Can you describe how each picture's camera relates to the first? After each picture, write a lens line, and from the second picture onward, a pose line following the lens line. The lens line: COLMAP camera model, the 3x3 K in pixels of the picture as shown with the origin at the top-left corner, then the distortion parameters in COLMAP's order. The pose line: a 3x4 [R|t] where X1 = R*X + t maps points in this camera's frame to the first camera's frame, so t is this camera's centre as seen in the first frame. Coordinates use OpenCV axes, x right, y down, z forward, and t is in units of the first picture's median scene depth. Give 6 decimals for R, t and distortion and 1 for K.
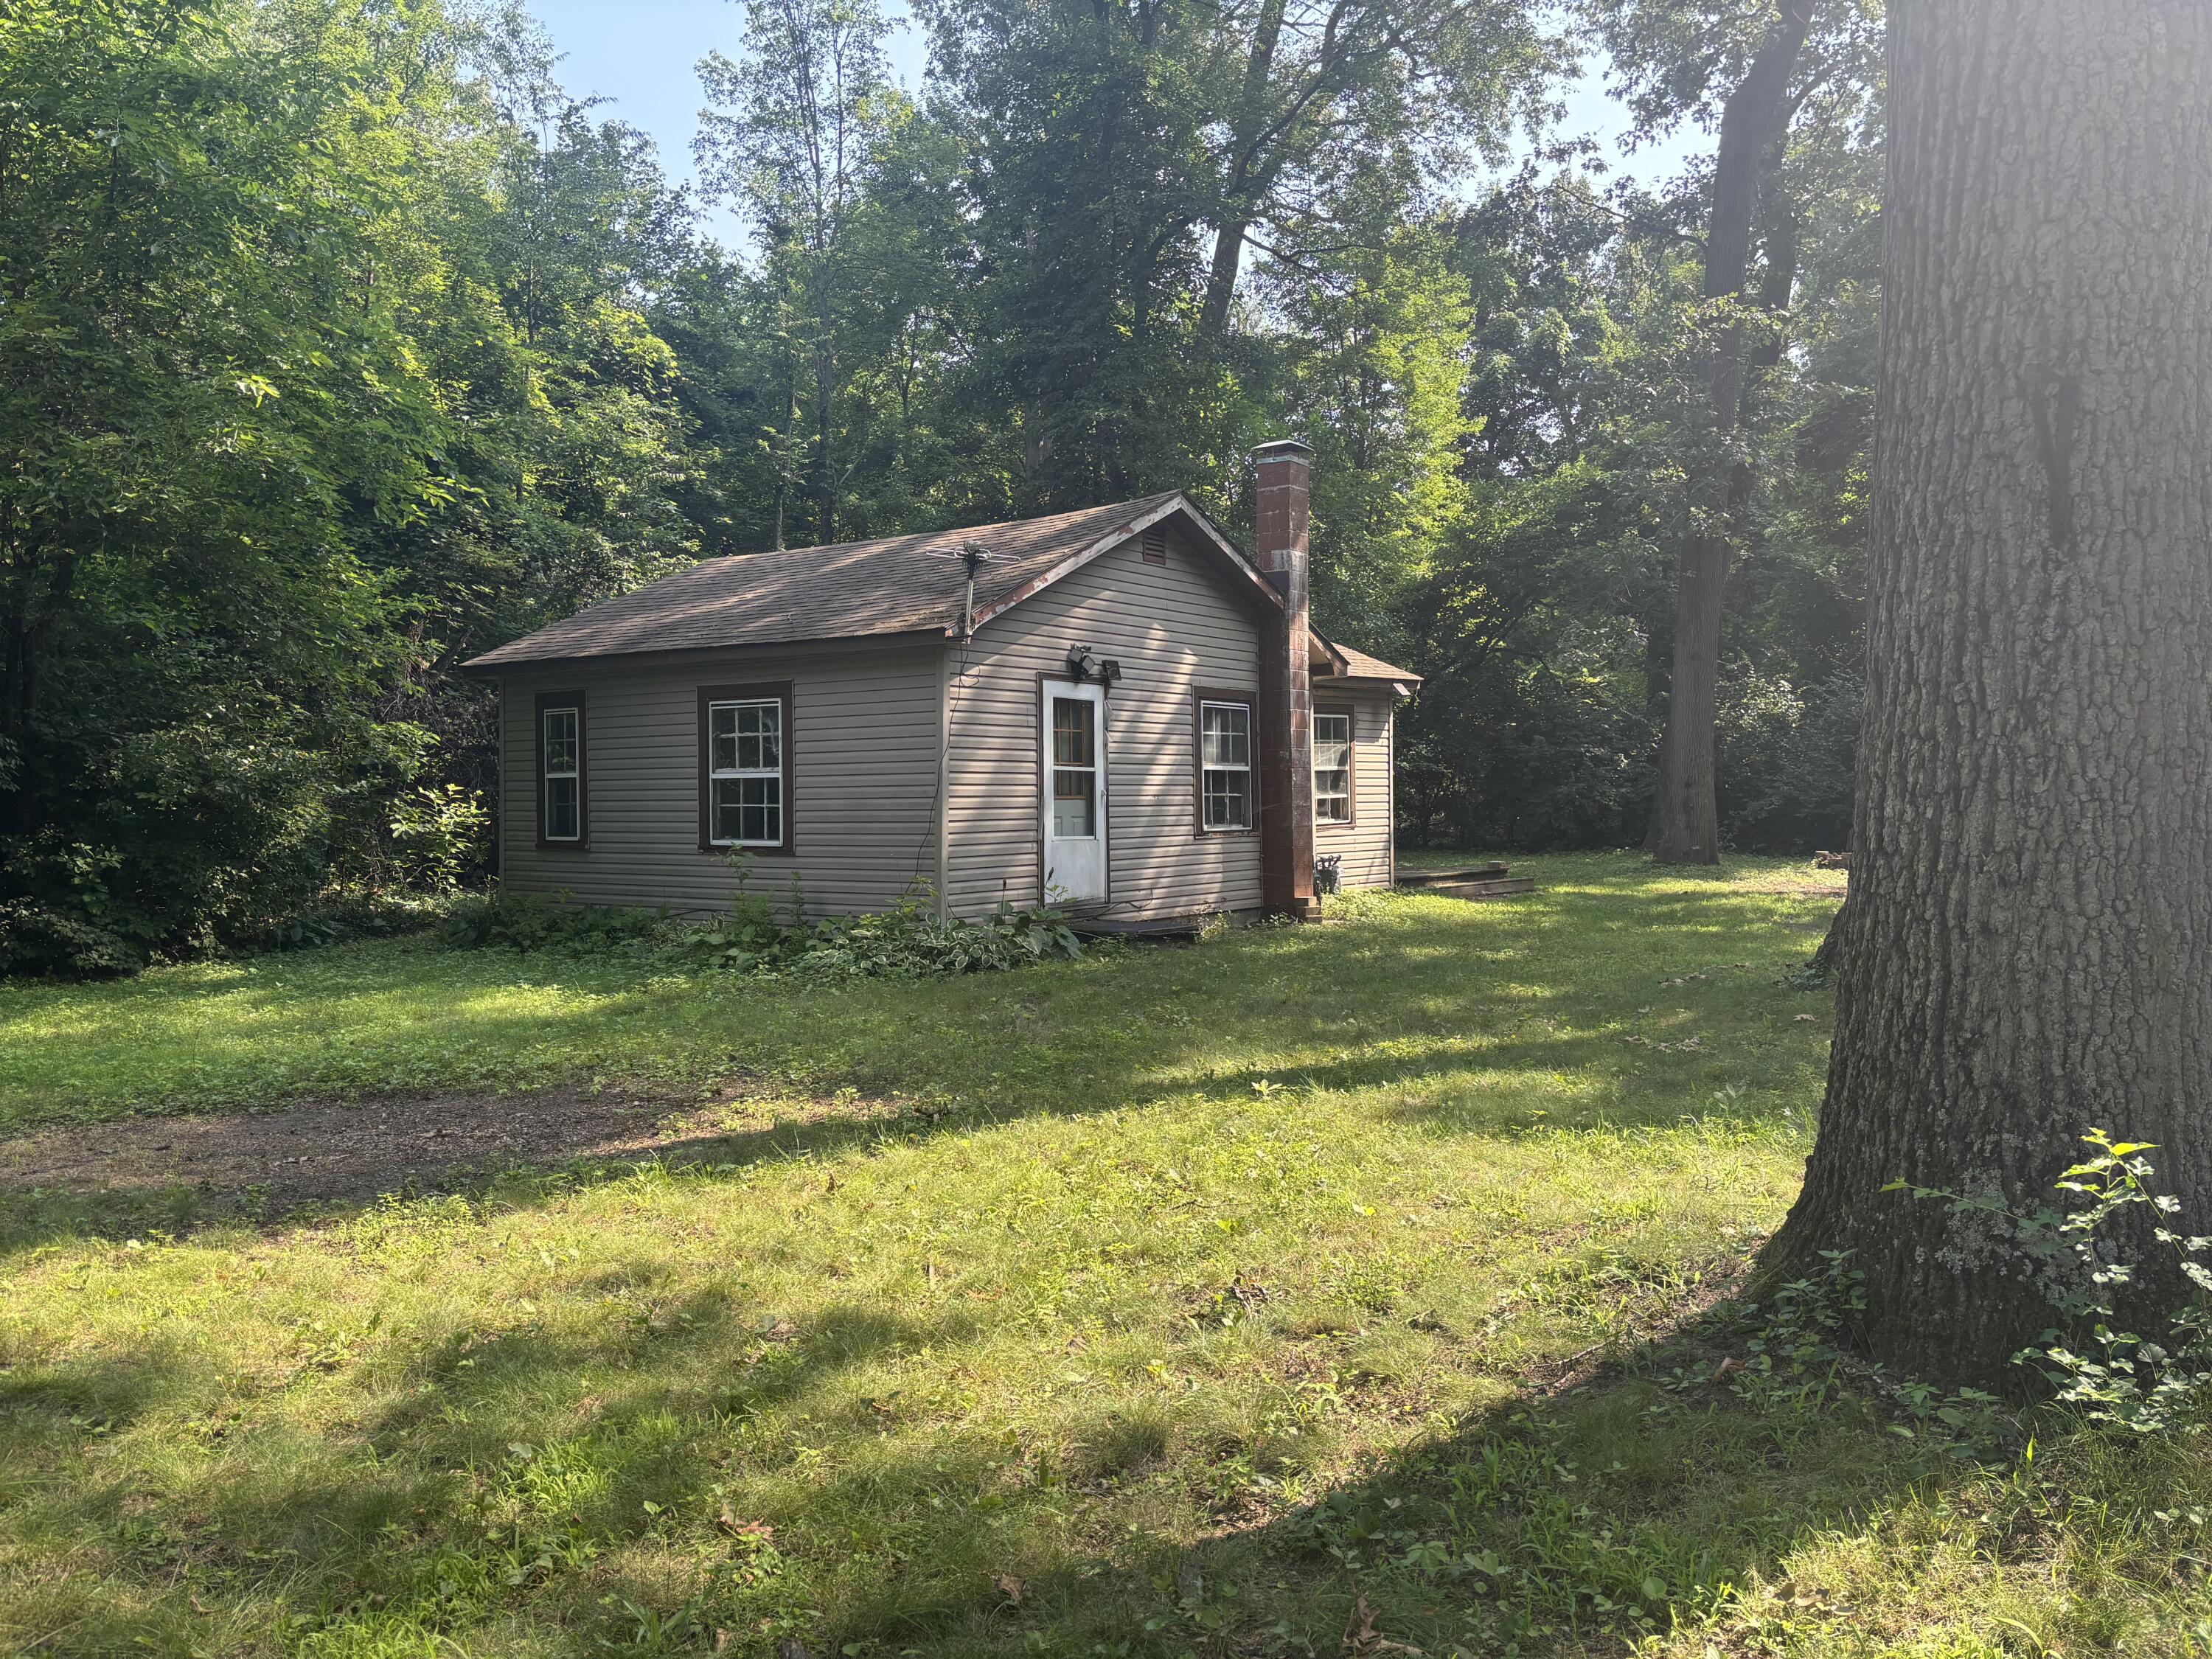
lens RADIAL K [[1671.7, 0, 1100.3], [0, 1671.7, 833.9], [0, 0, 1]] dist [0.010759, -0.003163]
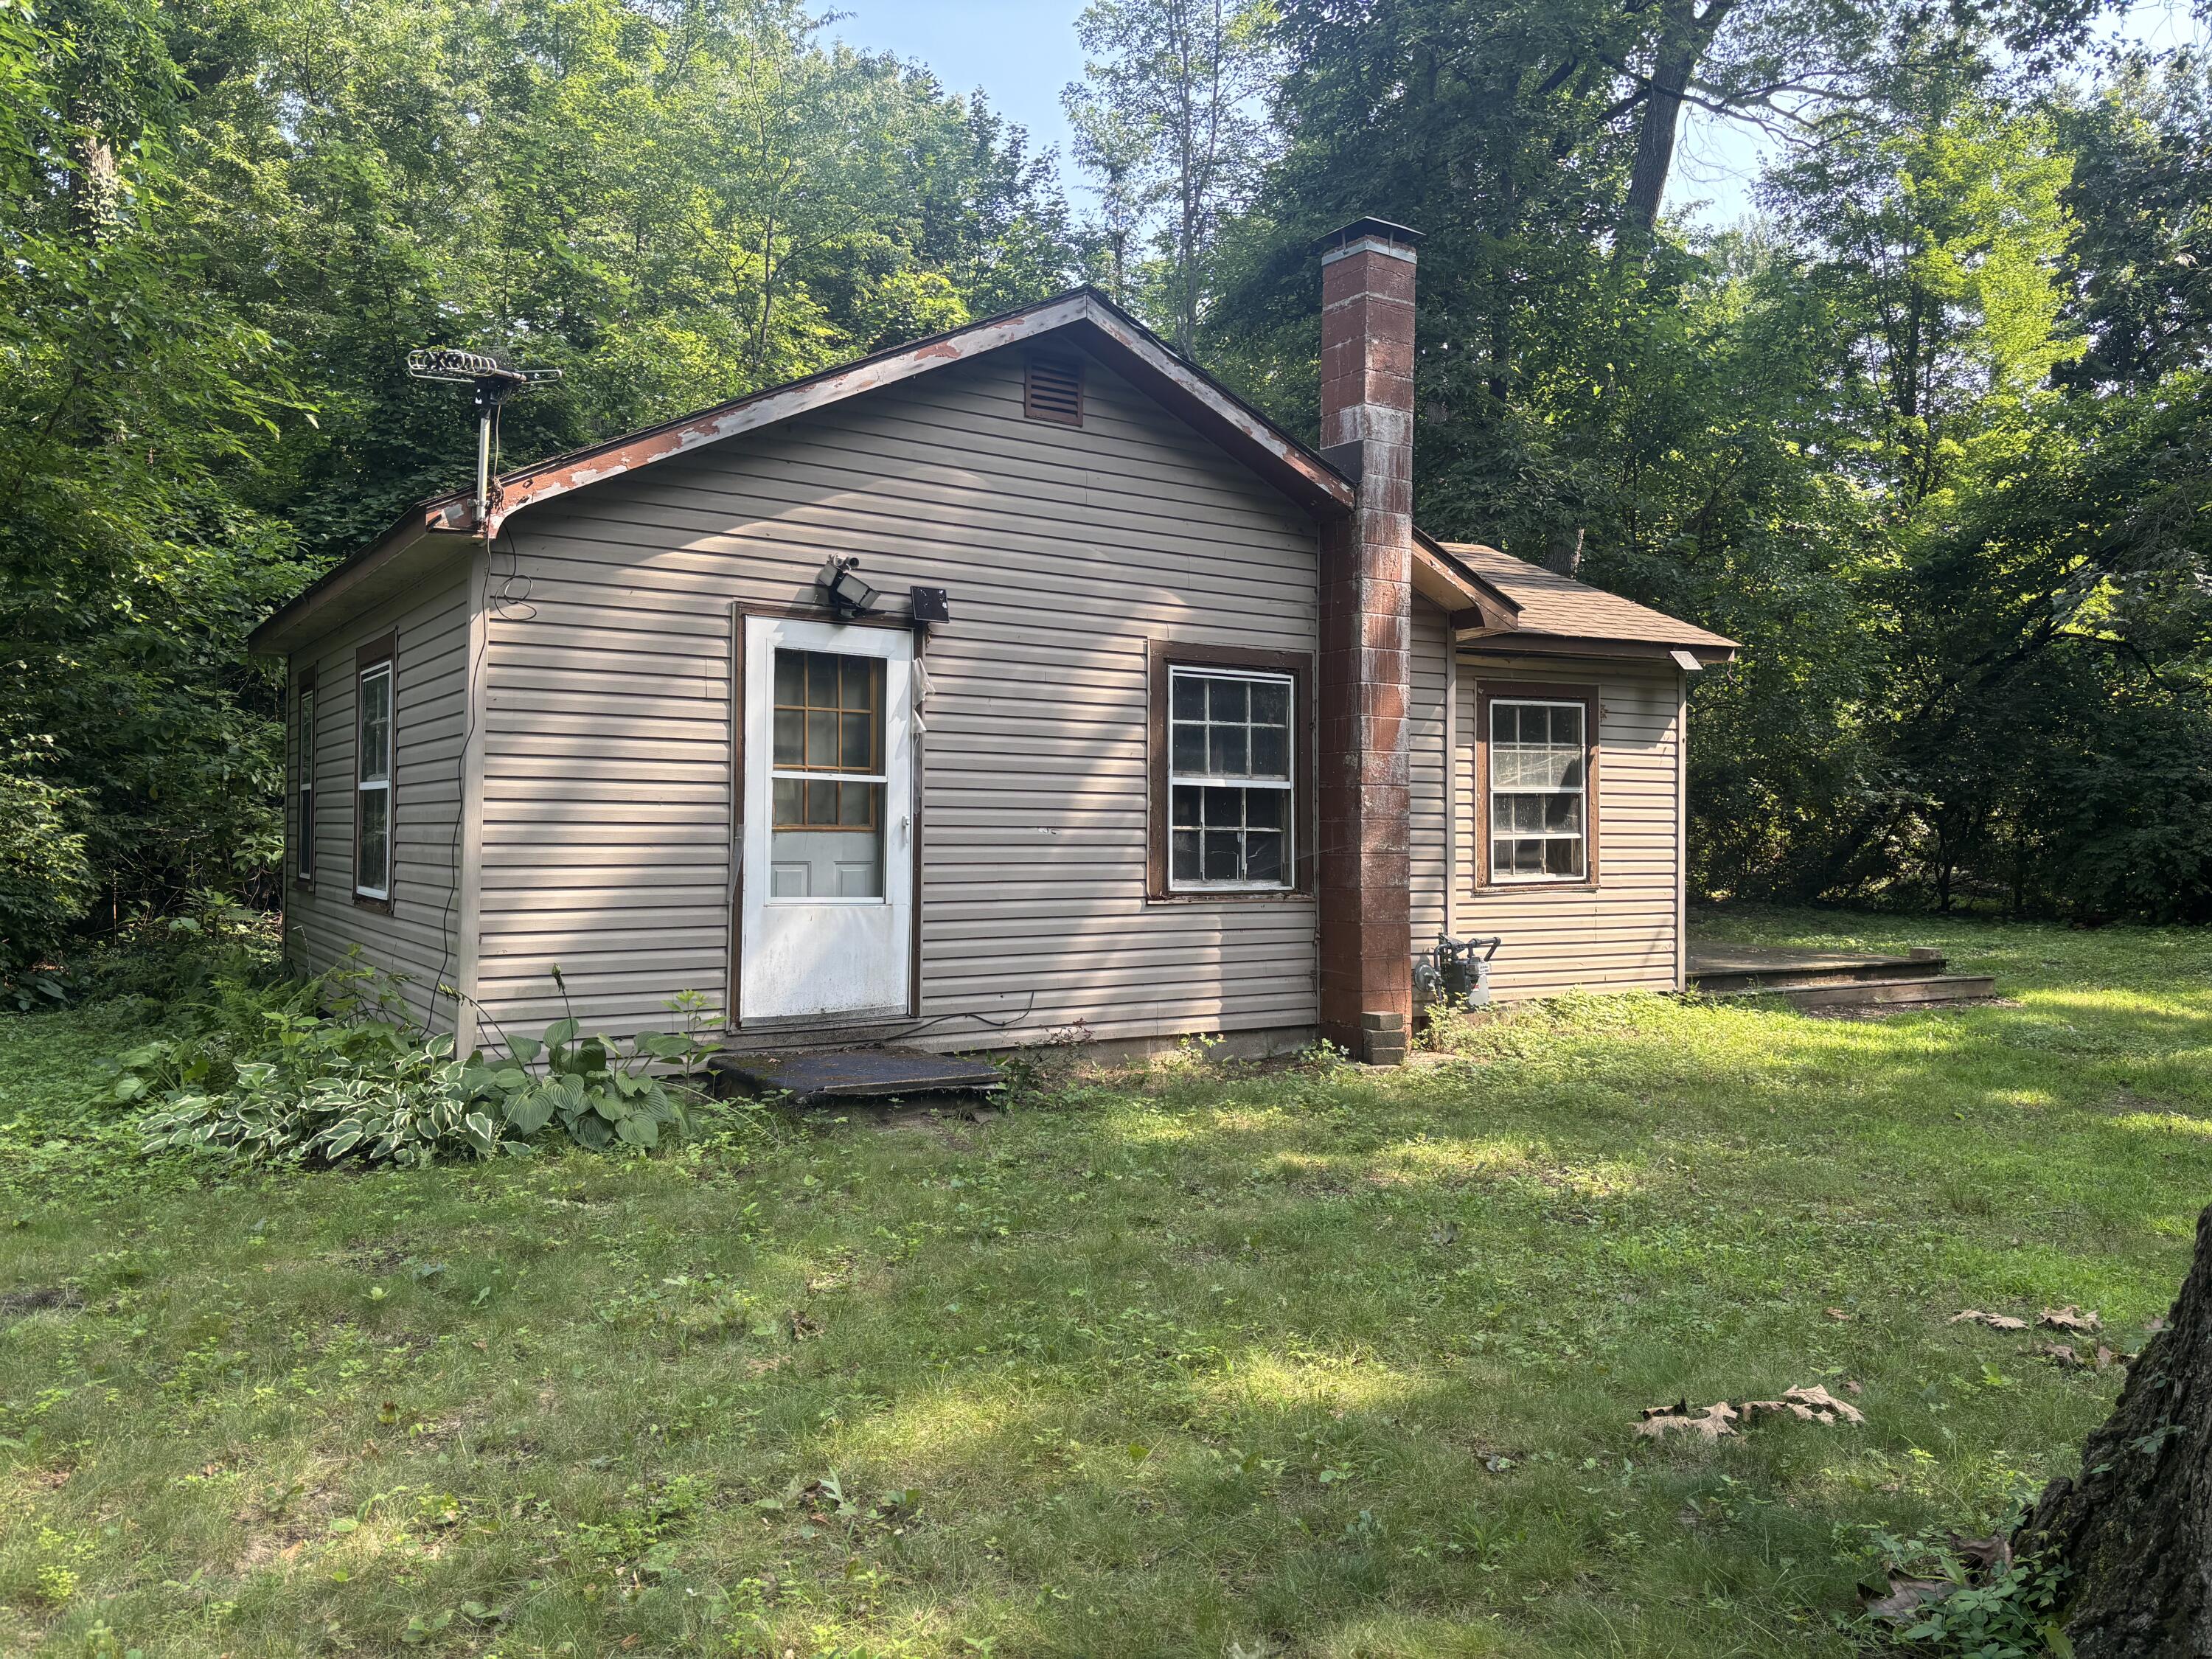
lens RADIAL K [[1671.7, 0, 1114.0], [0, 1671.7, 814.5], [0, 0, 1]] dist [0.010759, -0.003163]
pose [[0.938720, 0.012788, -0.344443, 0.231976], [-0.024006, 0.999311, -0.028322, -0.010915], [0.343843, 0.034856, 0.938380, 0.437192]]
